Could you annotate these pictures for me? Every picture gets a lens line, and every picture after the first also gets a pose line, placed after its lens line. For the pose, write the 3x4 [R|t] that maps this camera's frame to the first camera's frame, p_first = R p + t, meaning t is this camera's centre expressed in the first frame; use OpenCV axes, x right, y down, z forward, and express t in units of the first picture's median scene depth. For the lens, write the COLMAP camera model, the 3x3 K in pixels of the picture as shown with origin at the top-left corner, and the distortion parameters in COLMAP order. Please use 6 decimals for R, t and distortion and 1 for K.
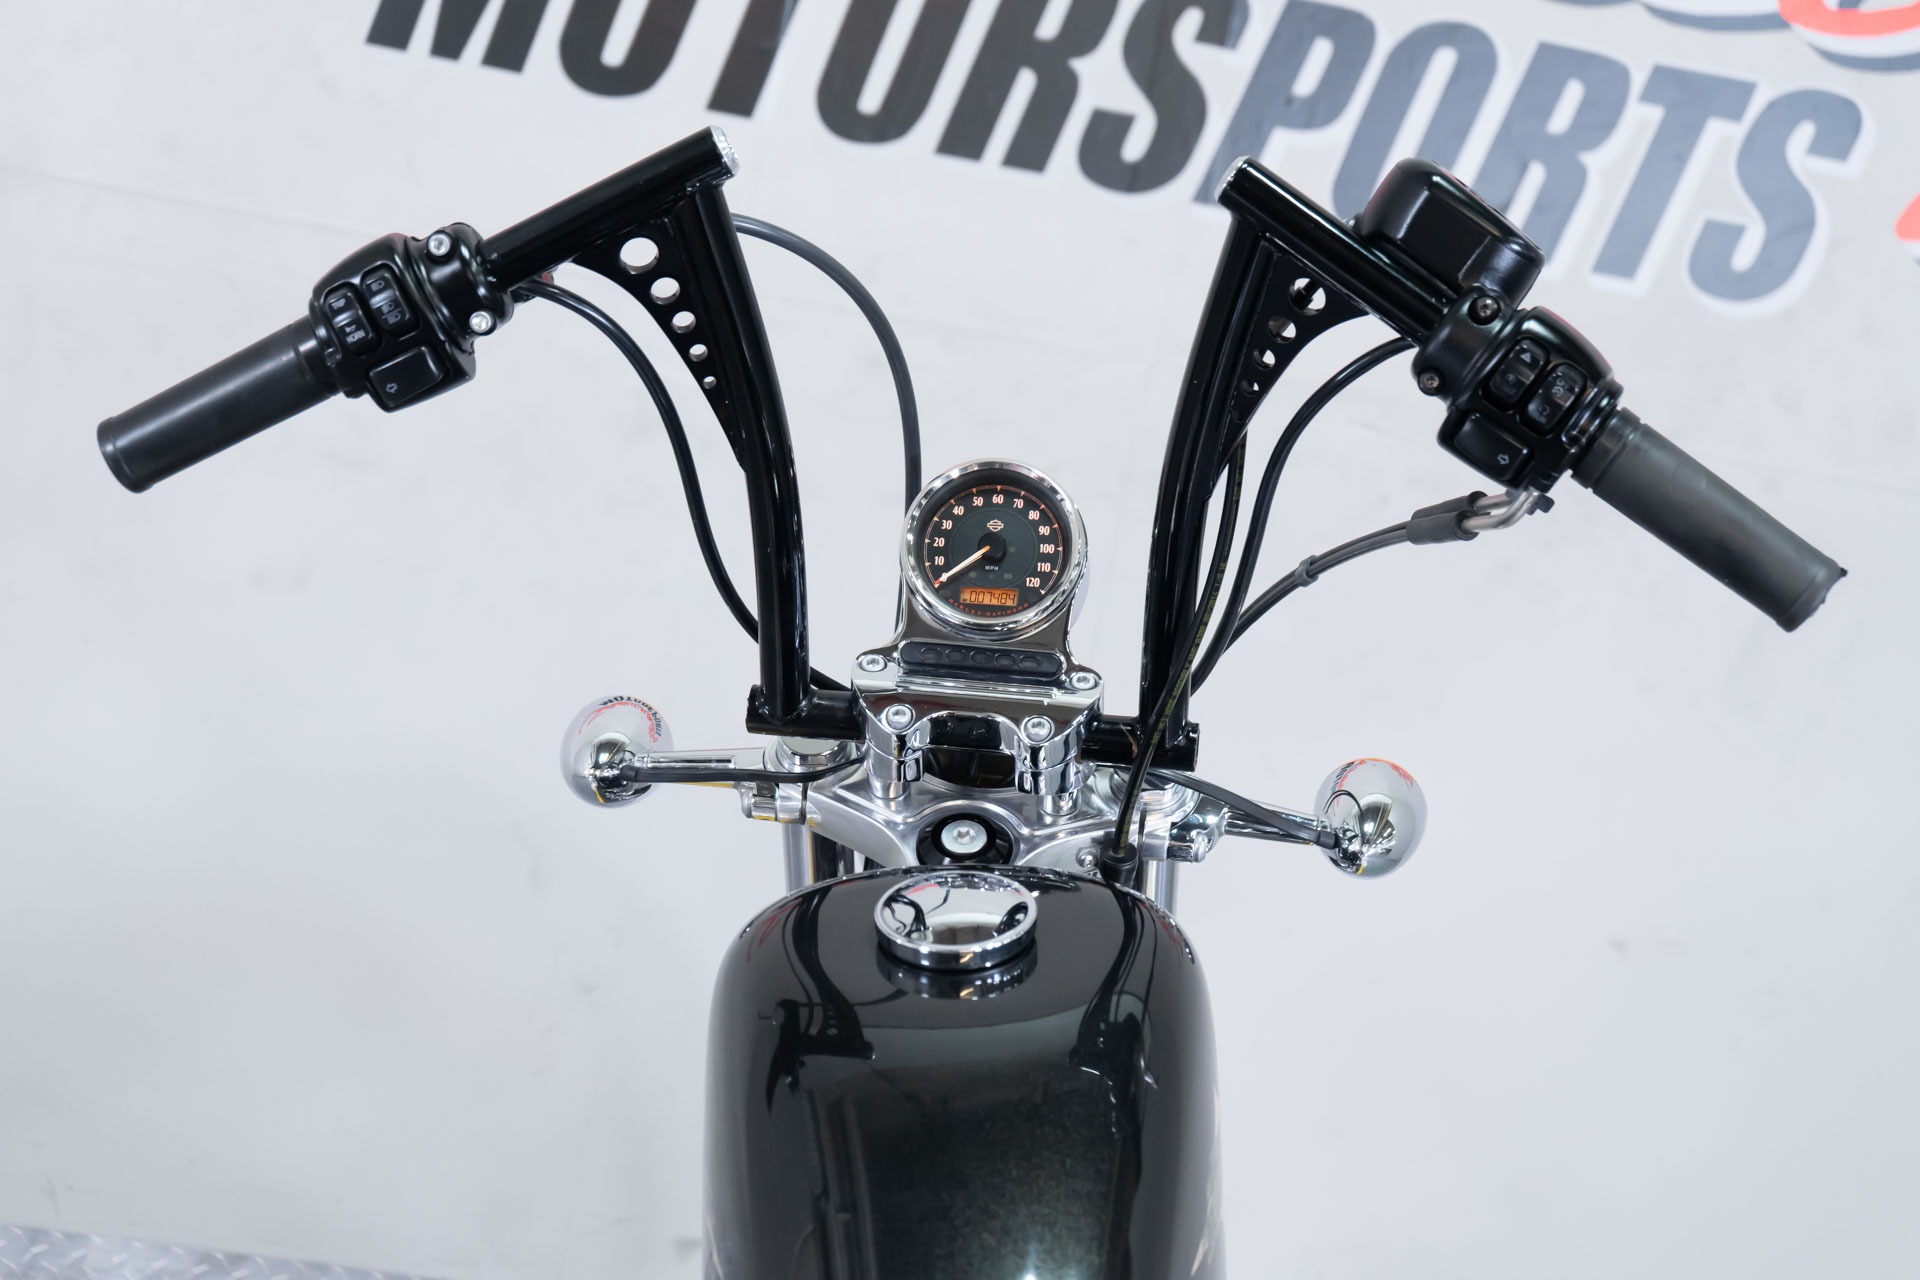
lens RADIAL K [[2923.8, 0, 956.4], [0, 2923.8, 631.7], [0, 0, 1]] dist [0.014943, 0.000000]
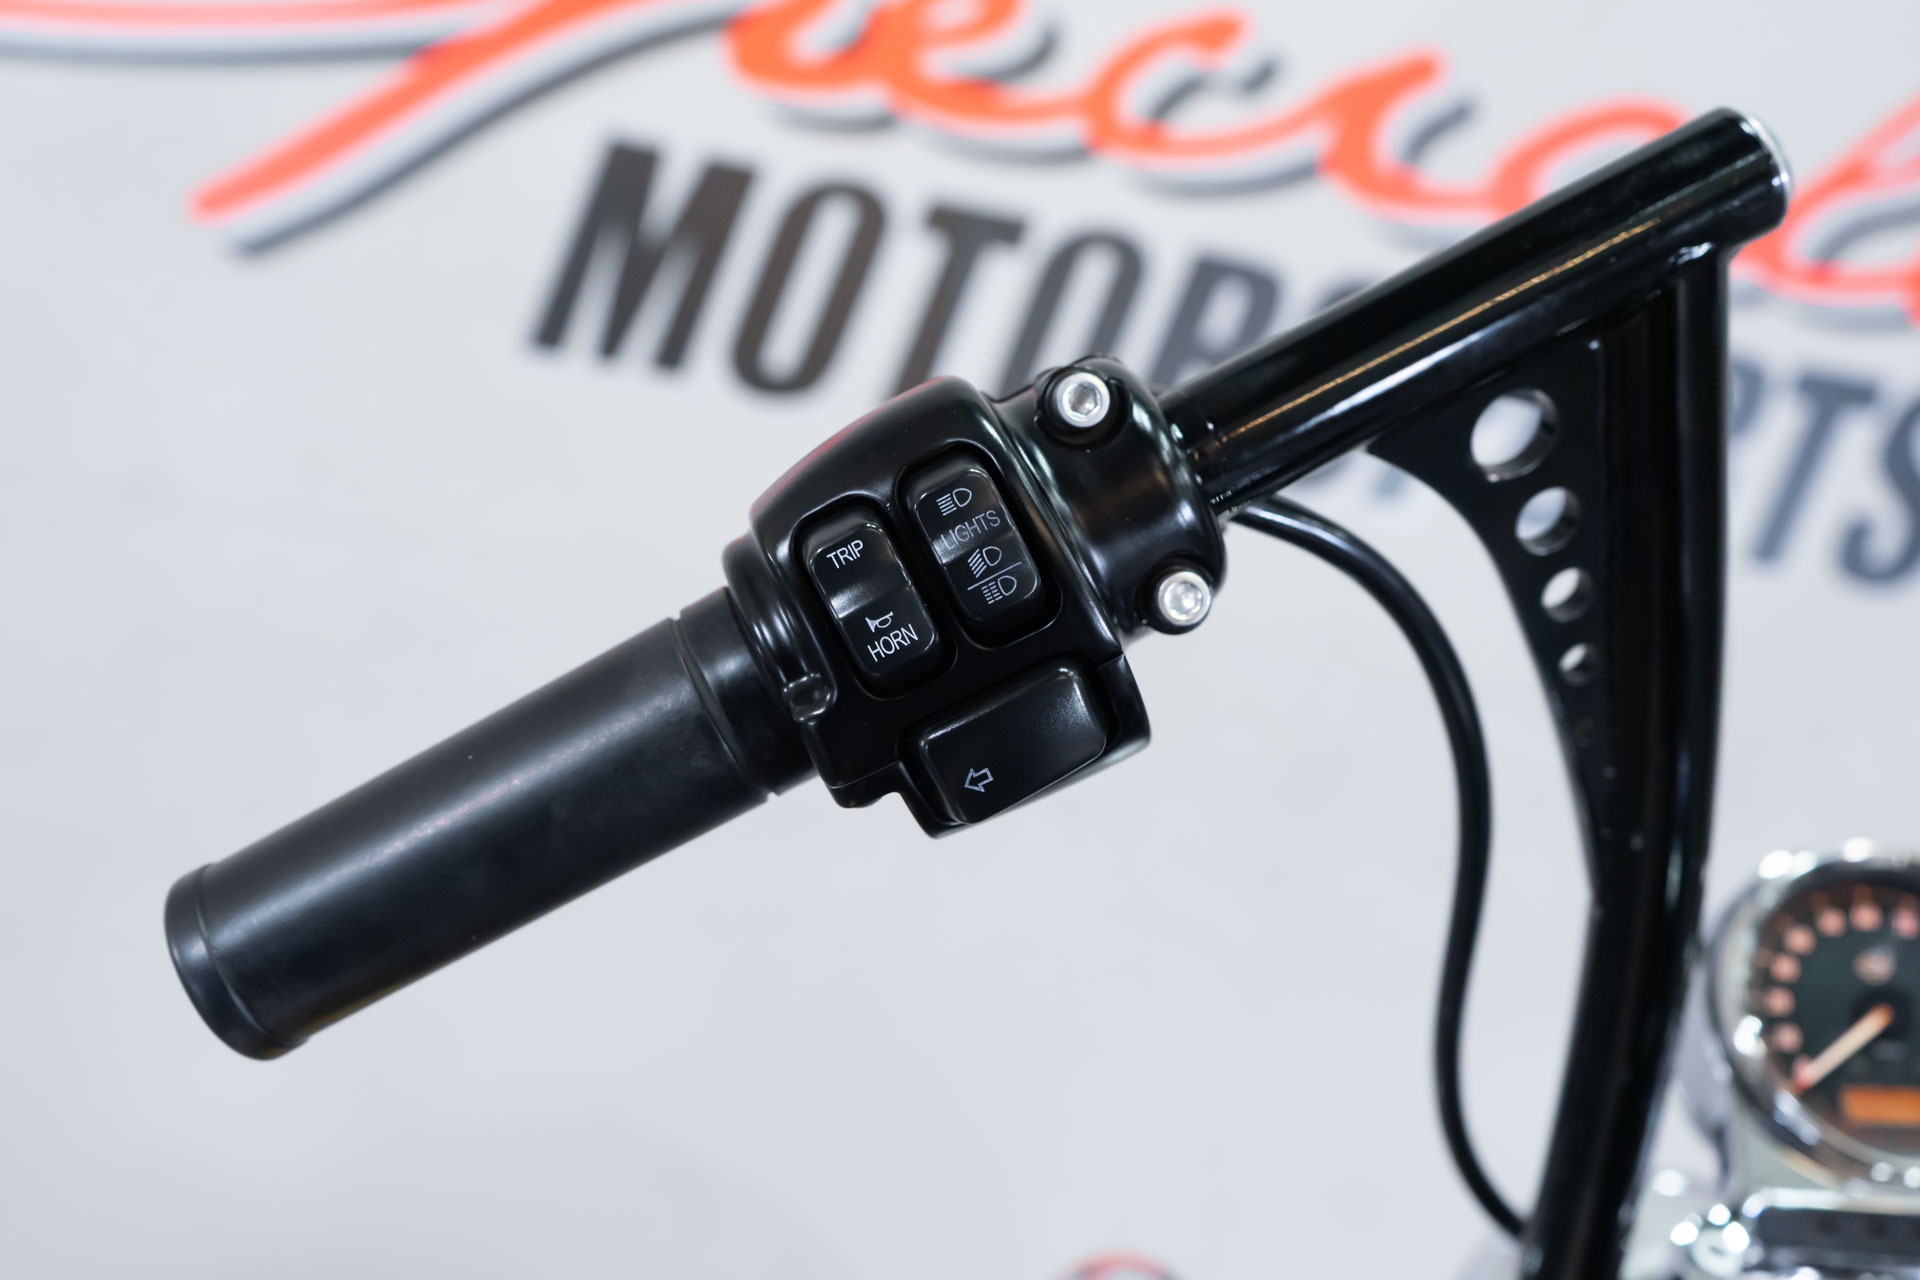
lens RADIAL K [[1929.1, 0, 961.2], [0, 1929.1, 655.6], [0, 0, 1]] dist [0.010307, 0.000000]
pose [[0.997426, -0.019876, 0.068890, -0.207471], [0.026317, 0.995235, -0.093888, -0.074456], [-0.066696, 0.095459, 0.993196, 0.742046]]
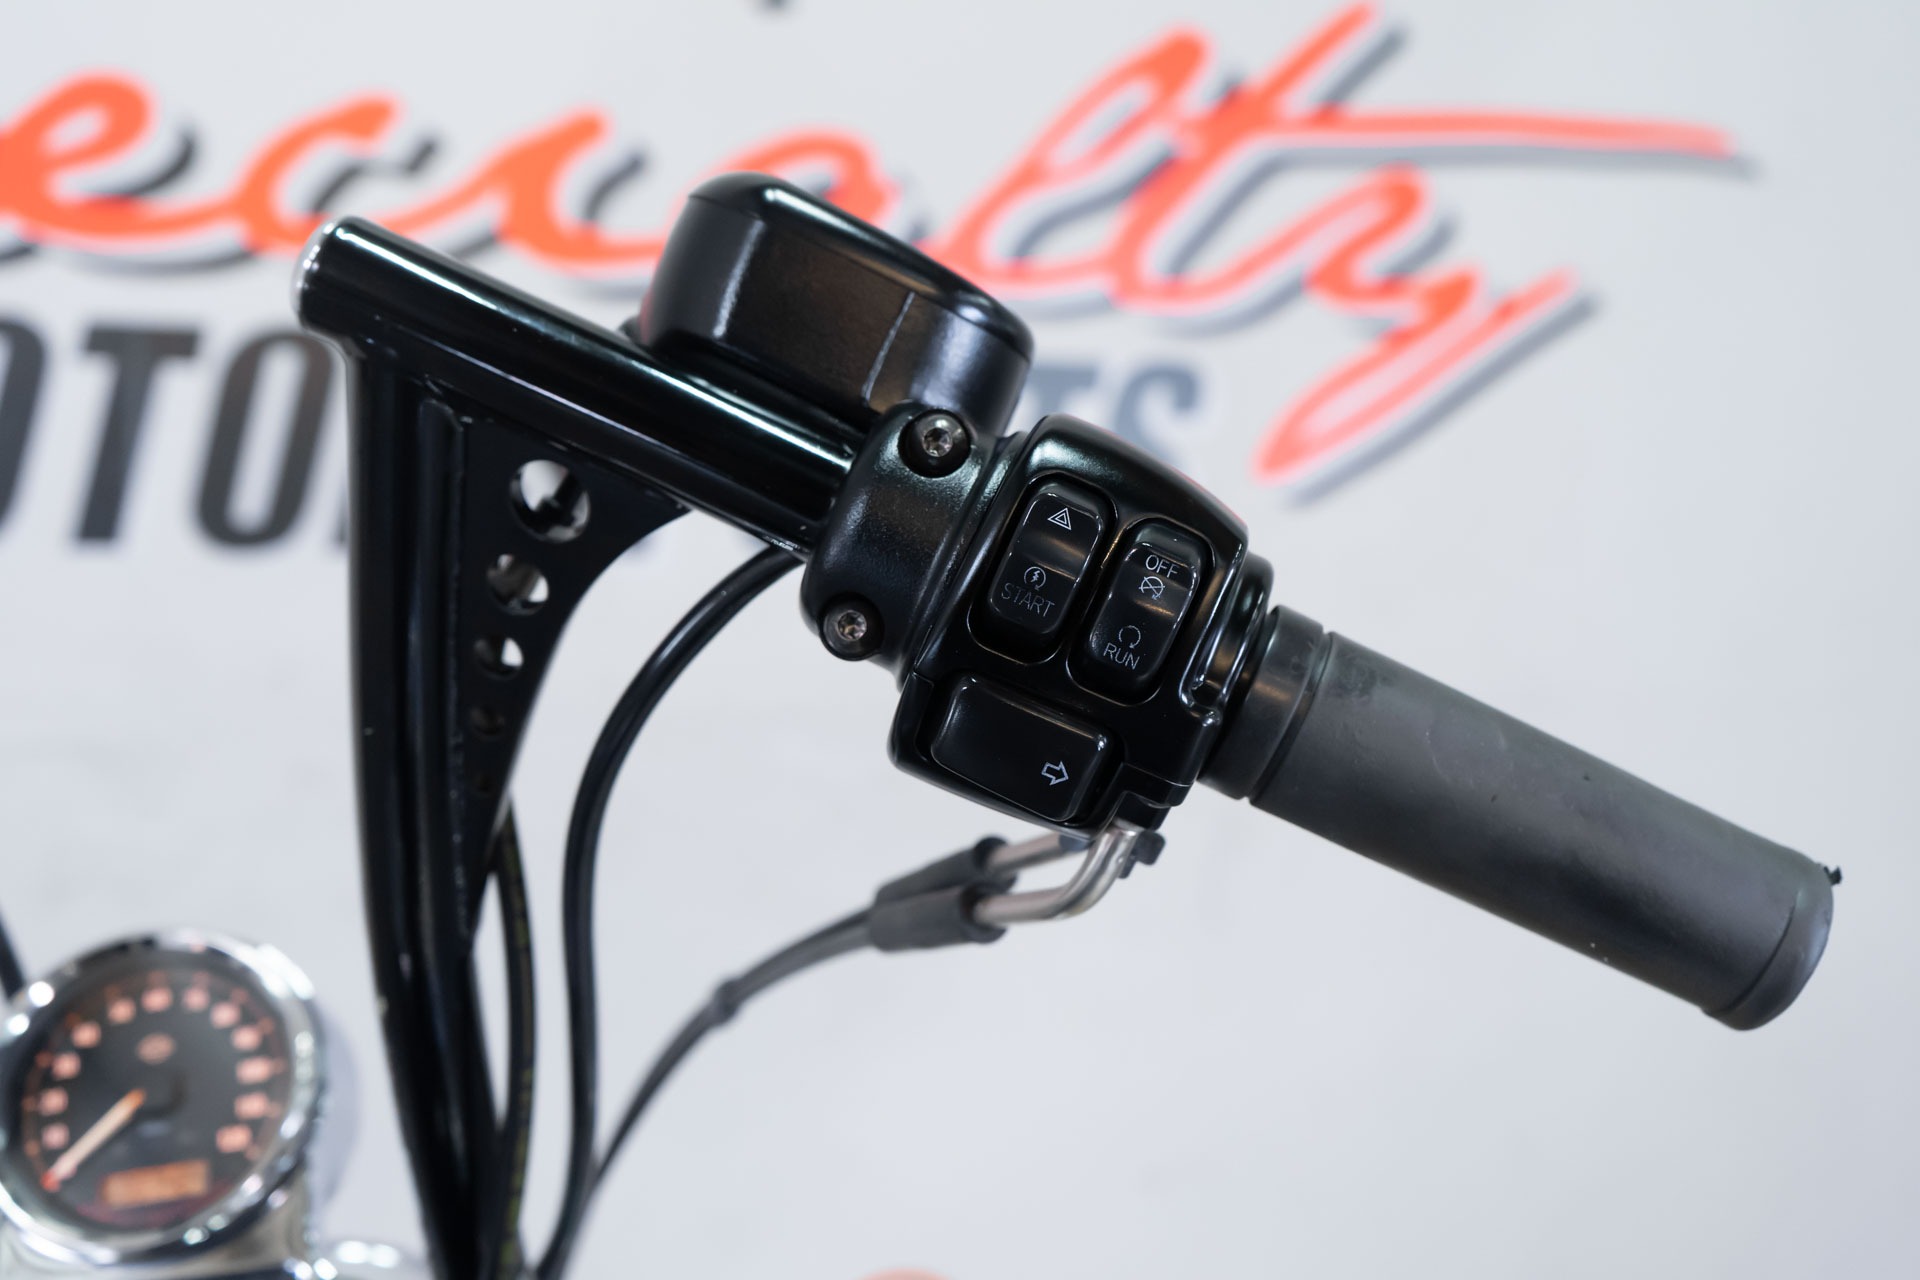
lens RADIAL K [[1929.1, 0, 967.2], [0, 1929.1, 667.3], [0, 0, 1]] dist [0.010307, 0.000000]
pose [[0.961672, -0.181111, 0.205877, 0.114397], [0.203246, 0.974811, -0.091837, -0.048049], [-0.184058, 0.130160, 0.974259, 0.690548]]
